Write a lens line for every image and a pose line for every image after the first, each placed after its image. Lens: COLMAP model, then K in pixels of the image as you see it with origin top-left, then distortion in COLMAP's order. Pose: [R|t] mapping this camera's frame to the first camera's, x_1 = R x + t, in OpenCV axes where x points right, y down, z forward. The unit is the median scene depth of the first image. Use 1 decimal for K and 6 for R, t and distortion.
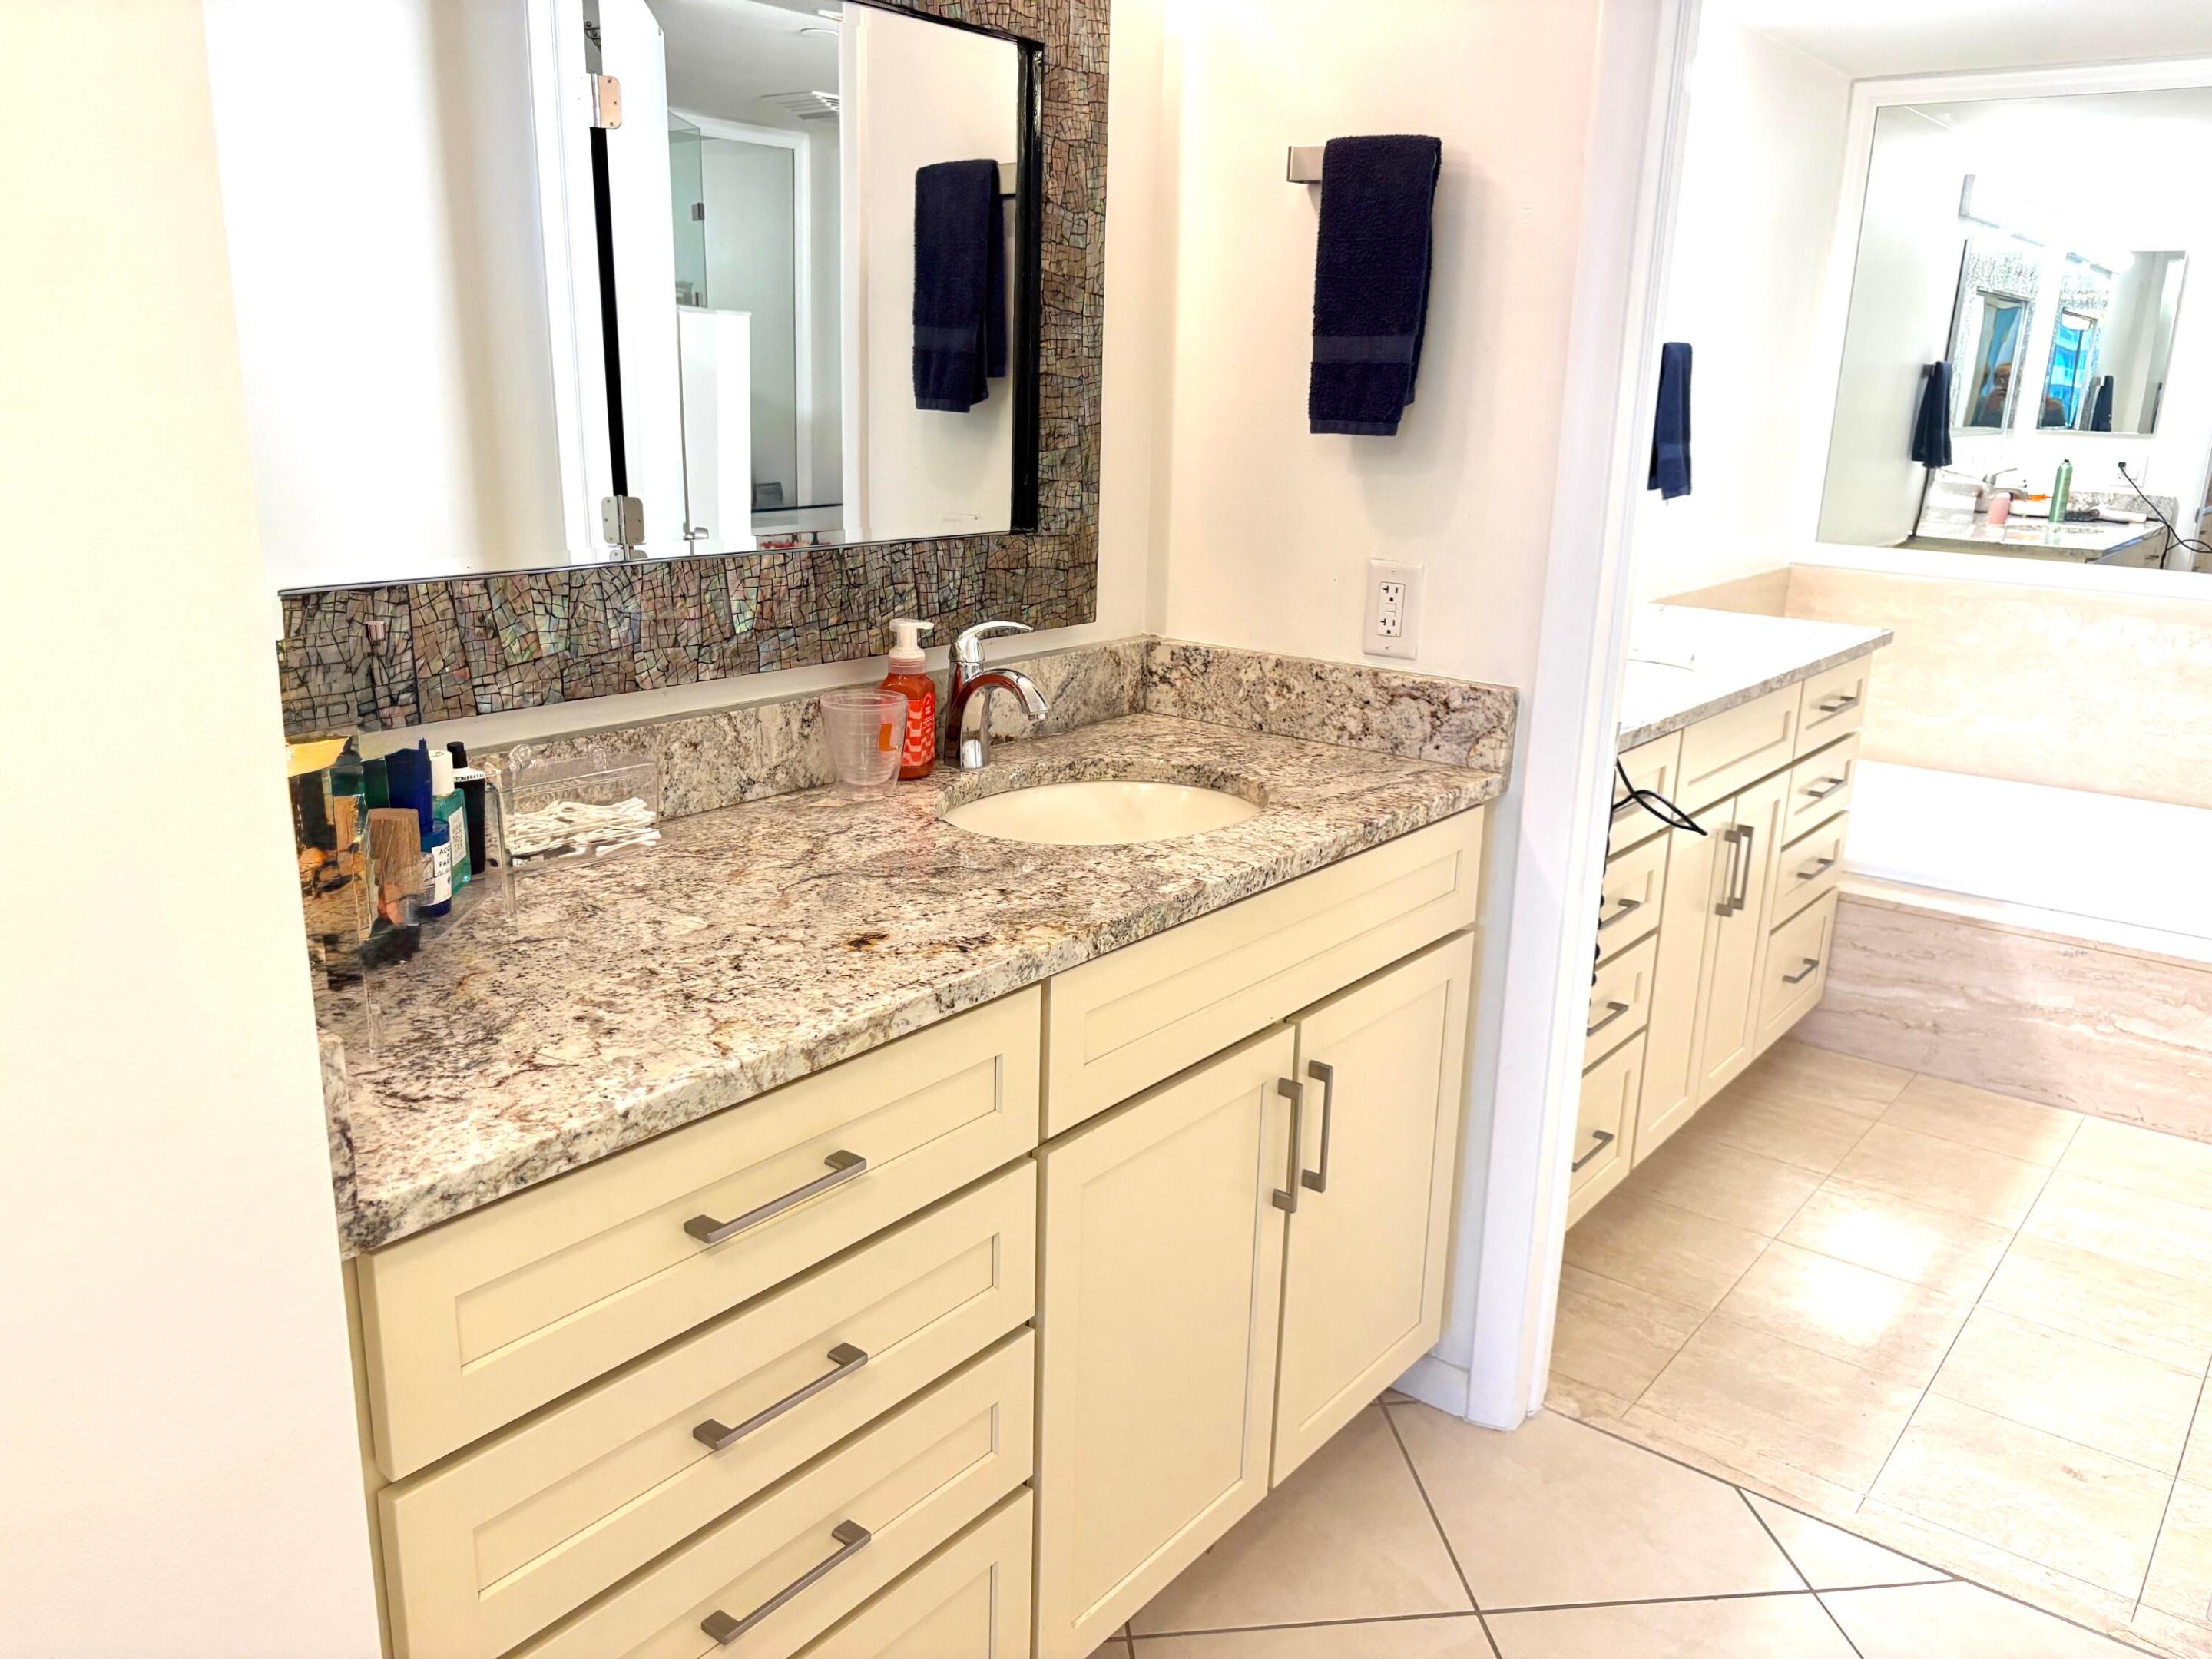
lens RADIAL K [[1669.5, 0, 1106.7], [0, 1669.5, 836.0], [0, 0, 1]] dist [0.032719, -0.013037]
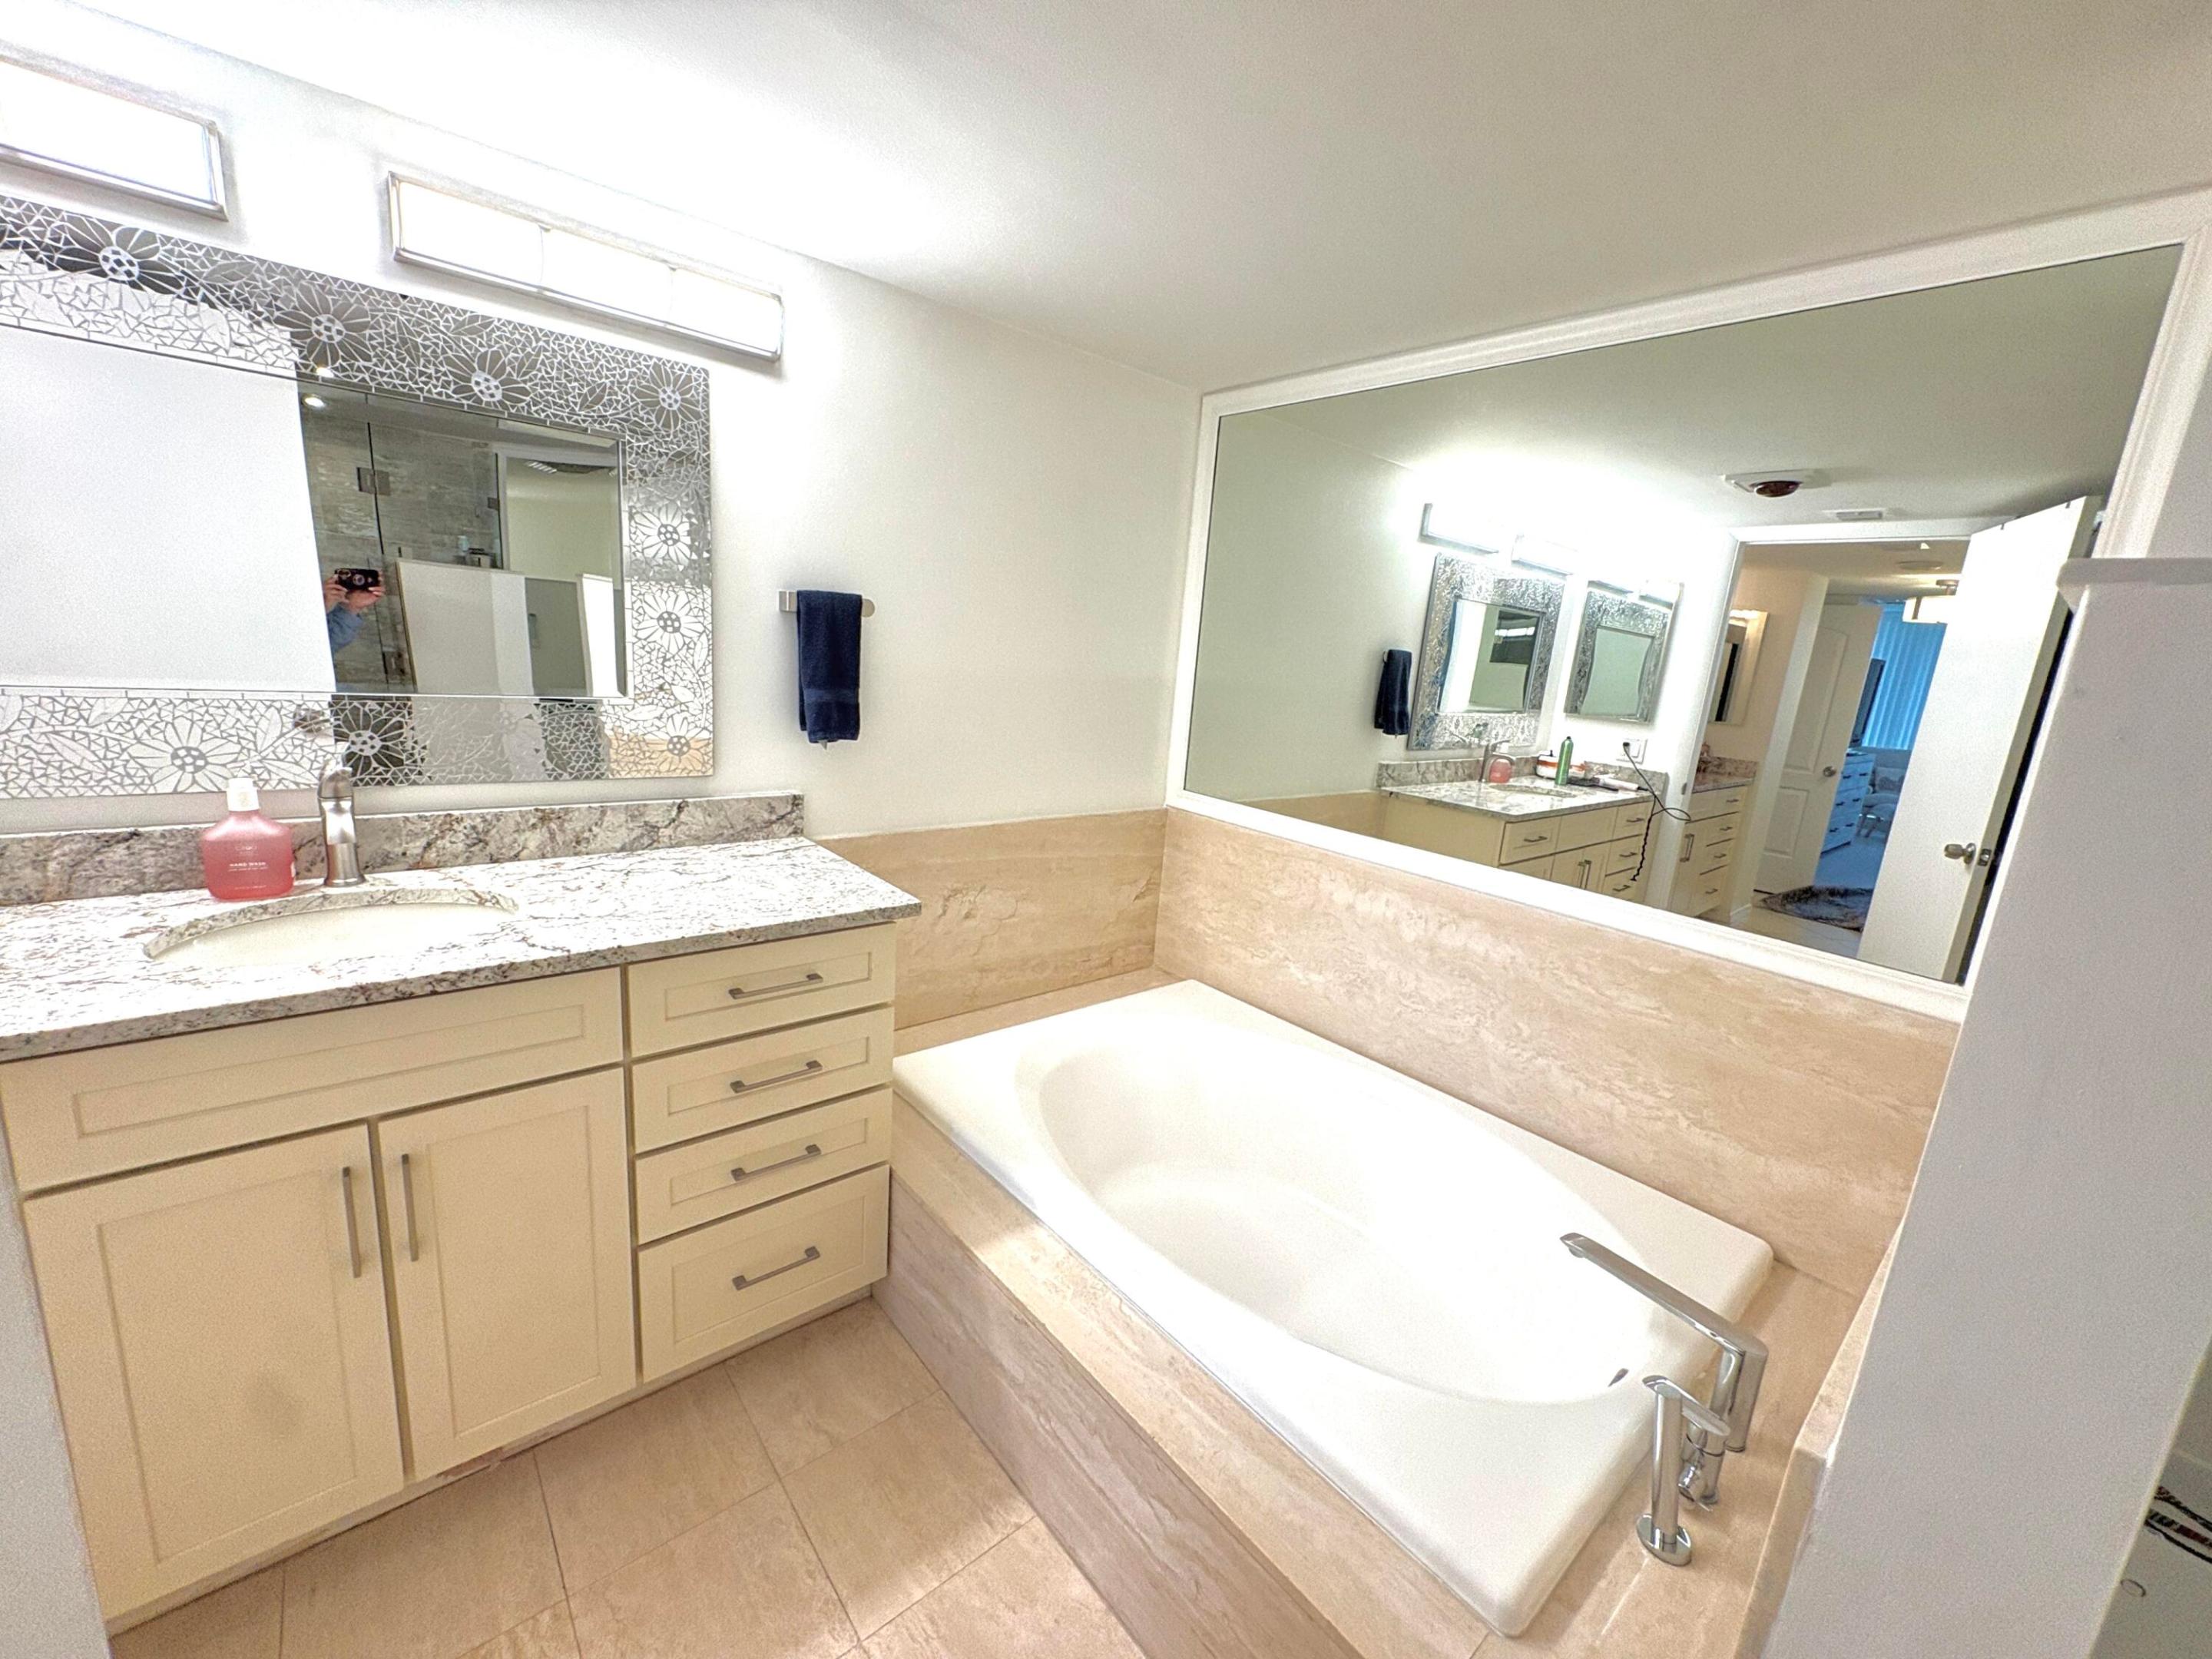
lens RADIAL K [[884.9, 0, 1102.1], [0, 884.9, 824.0], [0, 0, 1]] dist [0.000354, -0.000117]
pose [[0.980618, 0.091222, -0.173400, 0.408895], [-0.104050, 0.992355, -0.066374, -0.090879], [0.166019, 0.083130, 0.982612, 0.343091]]
